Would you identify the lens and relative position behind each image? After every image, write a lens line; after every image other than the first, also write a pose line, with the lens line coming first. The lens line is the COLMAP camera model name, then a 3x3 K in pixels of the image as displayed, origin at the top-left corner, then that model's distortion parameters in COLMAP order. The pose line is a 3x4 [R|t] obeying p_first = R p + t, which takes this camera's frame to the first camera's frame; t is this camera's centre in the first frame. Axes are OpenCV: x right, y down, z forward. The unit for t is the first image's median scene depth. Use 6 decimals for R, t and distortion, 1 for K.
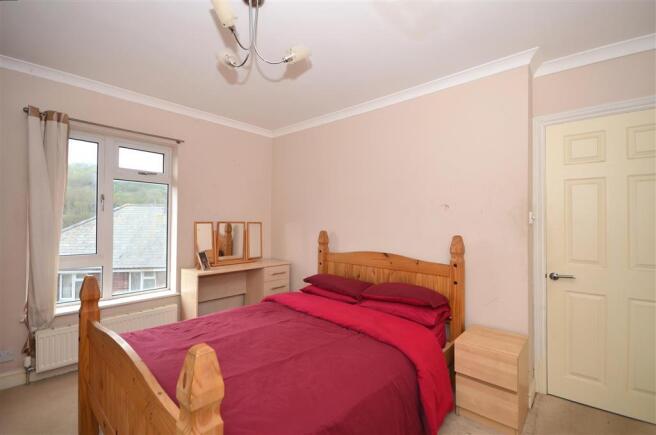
lens RADIAL K [[290.0, 0, 329.9], [0, 290.0, 224.4], [0, 0, 1]] dist [0.000454, -0.000474]
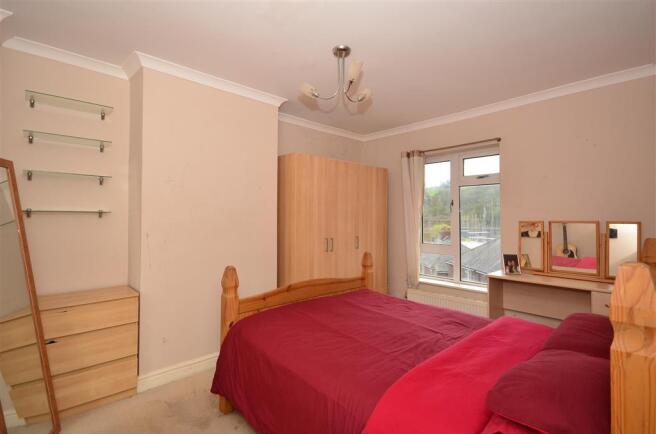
lens RADIAL K [[309.7, 0, 328.0], [0, 309.7, 217.0], [0, 0, 1]] dist [-0.000897, -0.000074]
pose [[-0.084688, -0.014117, -0.996307, 0.623747], [-0.009120, 0.999869, -0.013392, -0.002986], [0.996366, 0.007953, -0.084806, 0.562587]]
